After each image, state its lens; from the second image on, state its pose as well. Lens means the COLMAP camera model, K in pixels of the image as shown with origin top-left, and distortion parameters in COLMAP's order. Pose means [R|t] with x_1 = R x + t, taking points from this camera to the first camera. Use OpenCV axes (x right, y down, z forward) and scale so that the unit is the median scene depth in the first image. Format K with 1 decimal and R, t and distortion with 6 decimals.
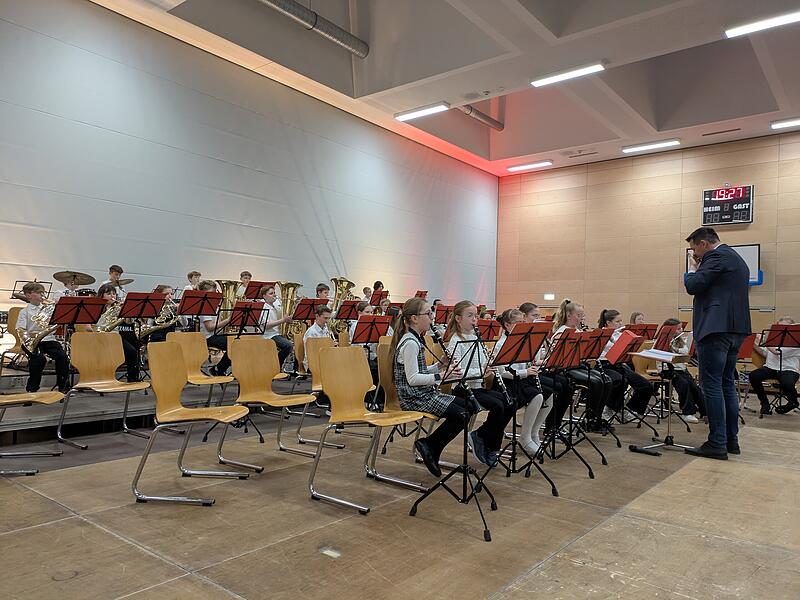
lens RADIAL K [[597.2, 0, 397.5], [0, 597.2, 300.1], [0, 0, 1]] dist [0.047649, -0.029543]
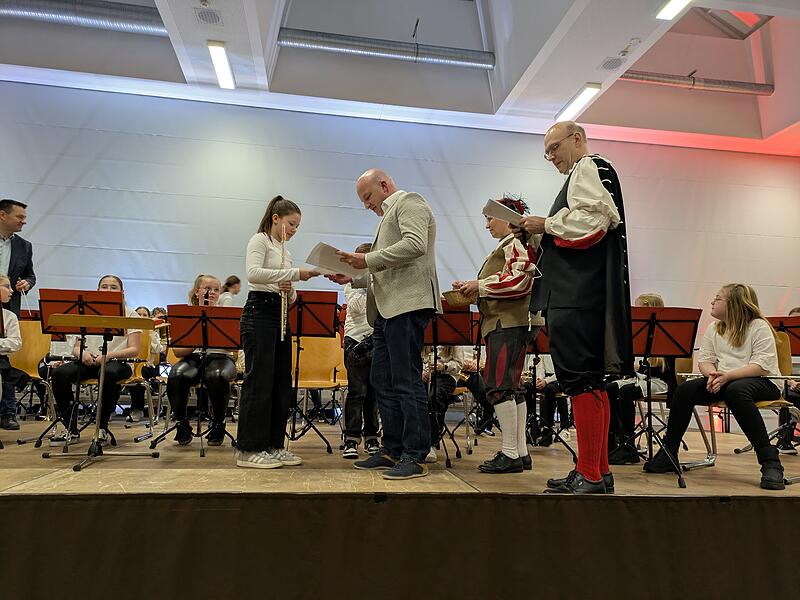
lens RADIAL K [[597.2, 0, 398.8], [0, 597.2, 304.2], [0, 0, 1]] dist [0.047649, -0.029543]
pose [[0.743248, -0.139555, -0.654298, 0.280112], [0.033535, 0.984544, -0.171899, 0.078005], [0.668175, 0.105822, 0.736440, 0.185155]]
